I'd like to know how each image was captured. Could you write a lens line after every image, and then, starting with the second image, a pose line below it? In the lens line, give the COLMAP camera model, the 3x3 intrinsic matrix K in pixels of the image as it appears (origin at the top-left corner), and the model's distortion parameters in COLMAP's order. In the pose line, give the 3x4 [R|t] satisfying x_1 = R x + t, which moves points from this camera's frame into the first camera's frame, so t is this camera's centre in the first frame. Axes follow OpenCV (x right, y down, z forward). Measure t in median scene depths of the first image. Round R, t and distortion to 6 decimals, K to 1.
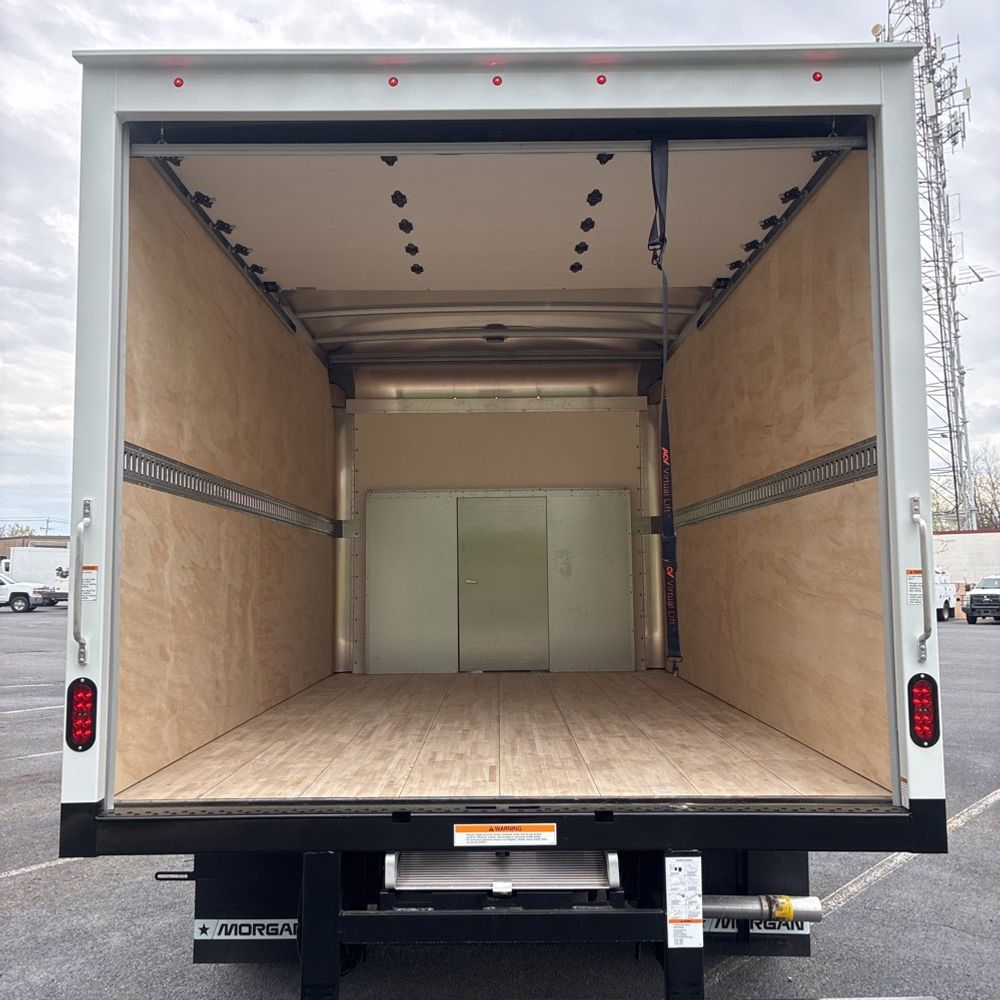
lens RADIAL K [[1018.6, 0, 501.5], [0, 1018.6, 502.1], [0, 0, 1]] dist [0.017656, 0.000000]
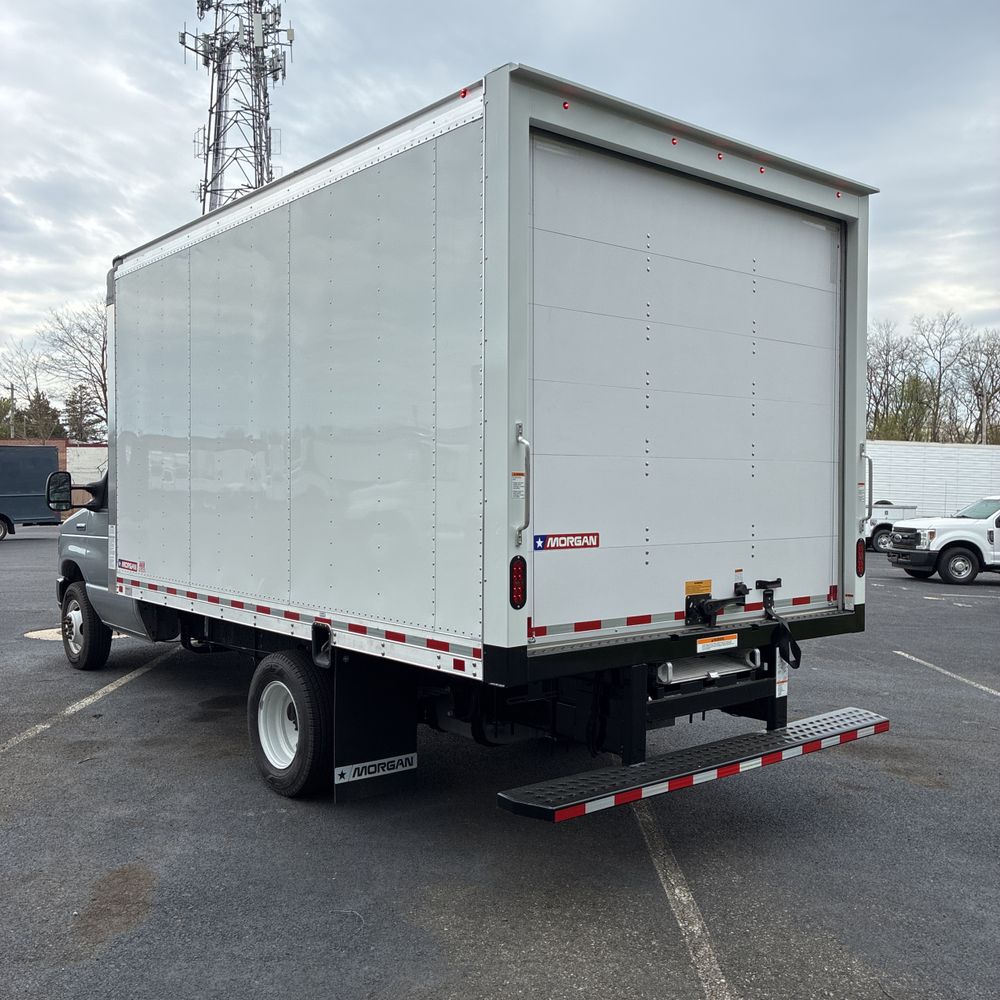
lens RADIAL K [[1018.6, 0, 498.8], [0, 1018.6, 501.8], [0, 0, 1]] dist [0.017656, 0.000000]
pose [[0.772185, 0.000794, 0.635398, -0.905957], [-0.057255, 0.996018, 0.068336, 0.008920], [-0.632813, -0.089148, 0.769155, -0.002038]]
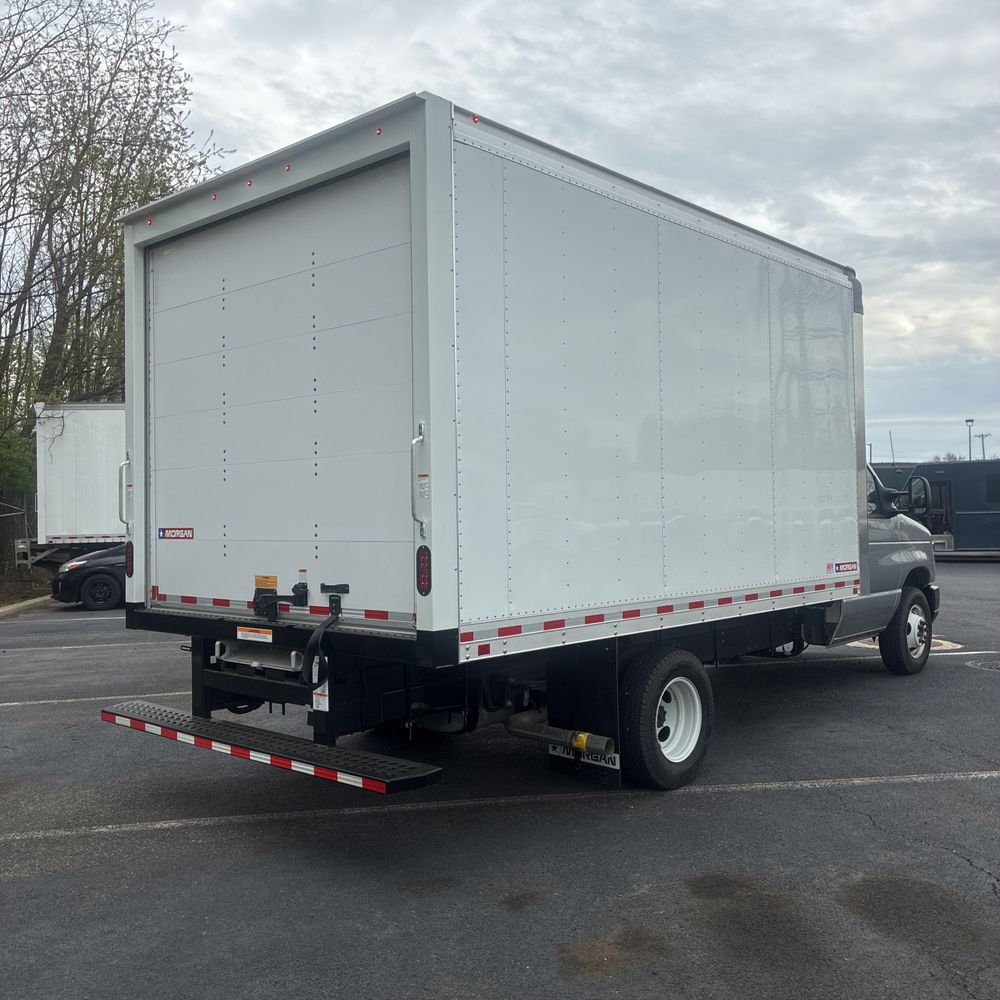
lens RADIAL K [[1018.6, 0, 464.7], [0, 1018.6, 492.8], [0, 0, 1]] dist [0.017656, 0.000000]
pose [[0.721292, -0.020392, -0.692331, 1.018441], [0.073180, 0.996215, 0.046899, 0.023691], [0.688754, -0.084492, 0.720055, 0.019837]]
